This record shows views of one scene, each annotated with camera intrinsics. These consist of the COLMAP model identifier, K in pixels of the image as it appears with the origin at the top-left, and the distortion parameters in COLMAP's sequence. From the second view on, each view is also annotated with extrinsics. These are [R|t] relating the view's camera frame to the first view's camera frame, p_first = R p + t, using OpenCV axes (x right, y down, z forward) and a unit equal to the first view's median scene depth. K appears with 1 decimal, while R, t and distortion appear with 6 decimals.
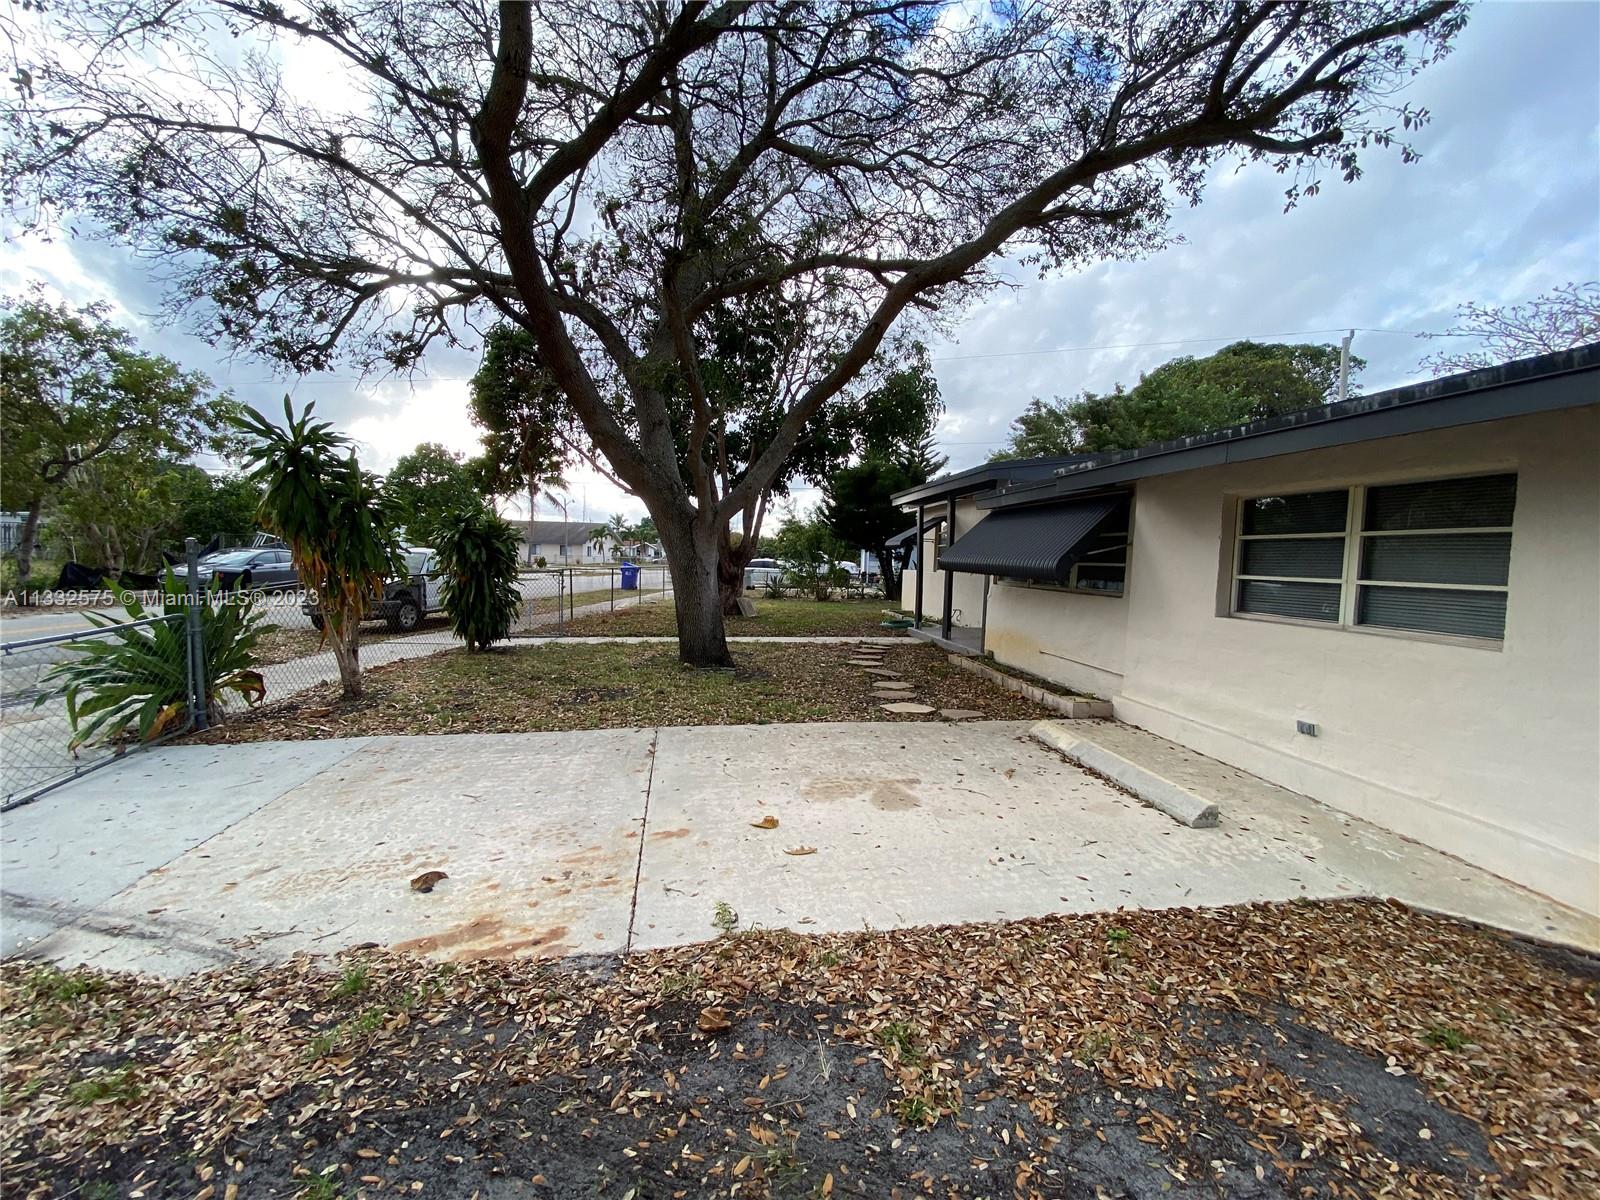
lens RADIAL K [[650.1, 0, 800.0], [0, 650.1, 600.0], [0, 0, 1]] dist [0.032799, -0.029358]
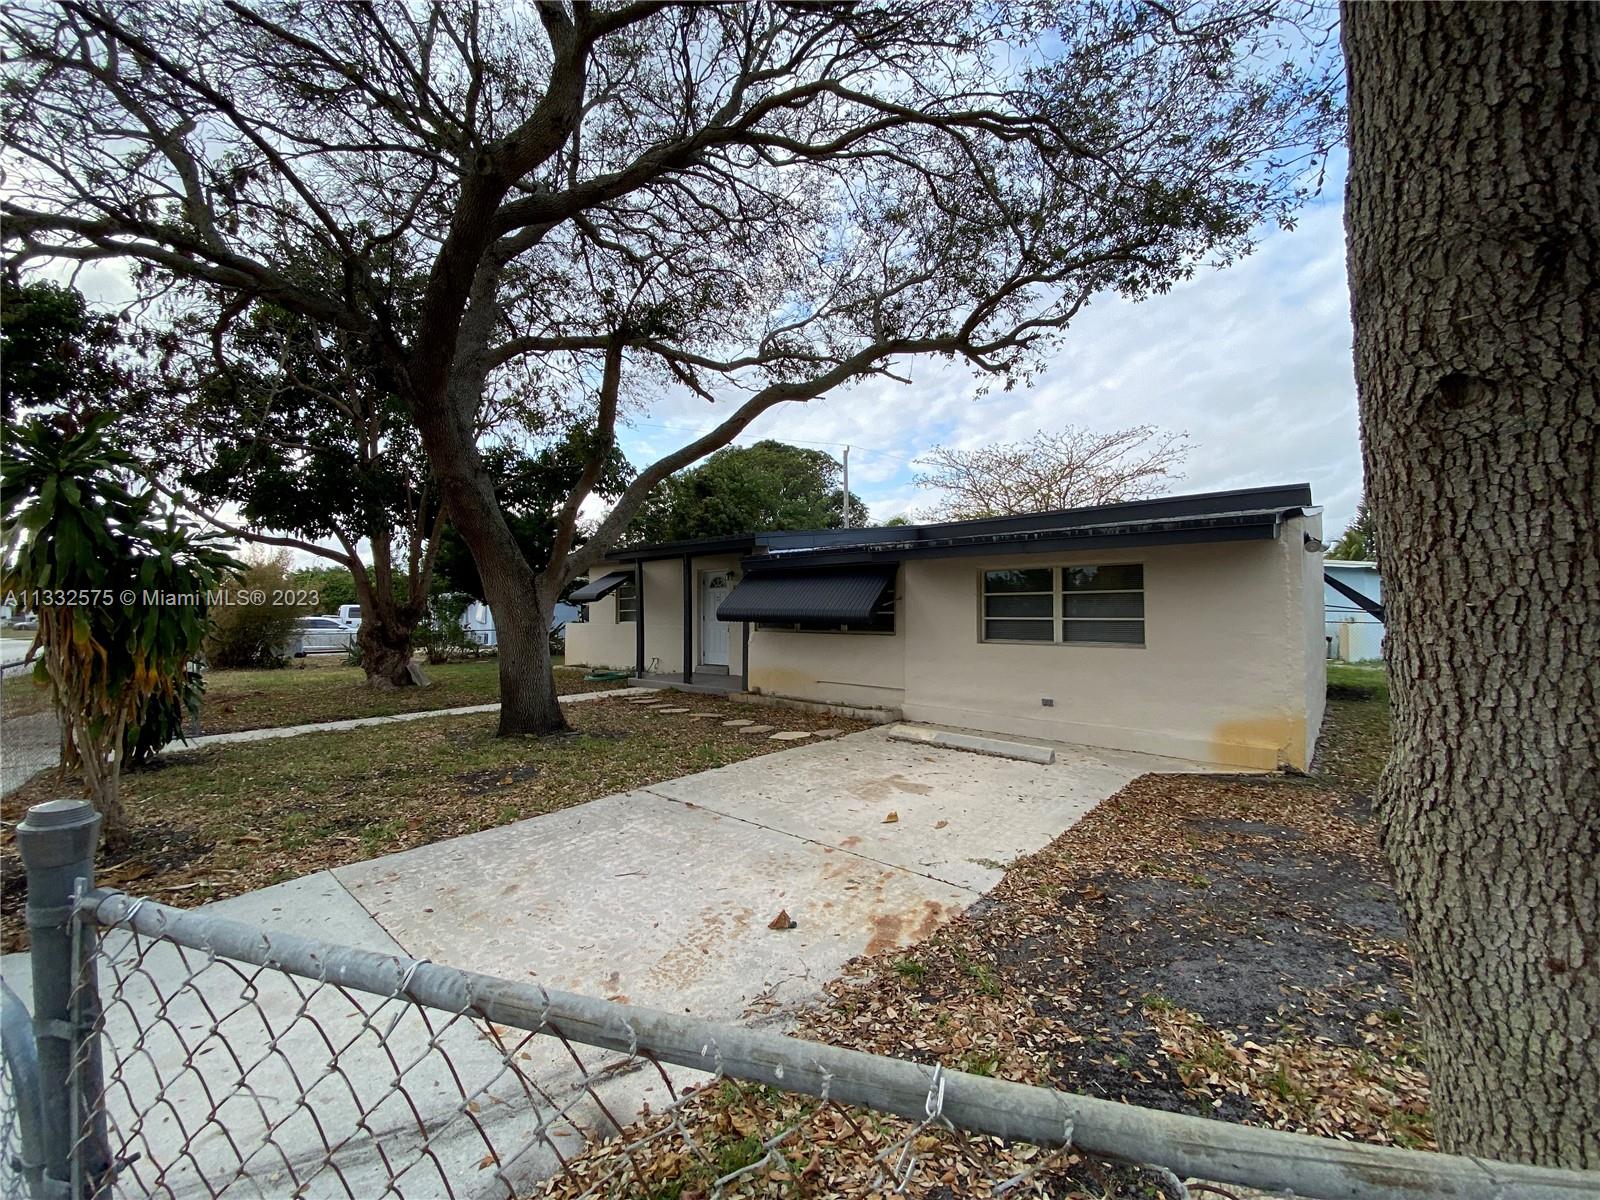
lens RADIAL K [[650.1, 0, 800.0], [0, 650.1, 600.0], [0, 0, 1]] dist [0.032799, -0.029358]
pose [[0.755472, -0.013296, 0.655046, -0.910962], [0.063713, 0.996546, -0.053253, -0.029453], [-0.652075, 0.081966, 0.753710, 0.088159]]
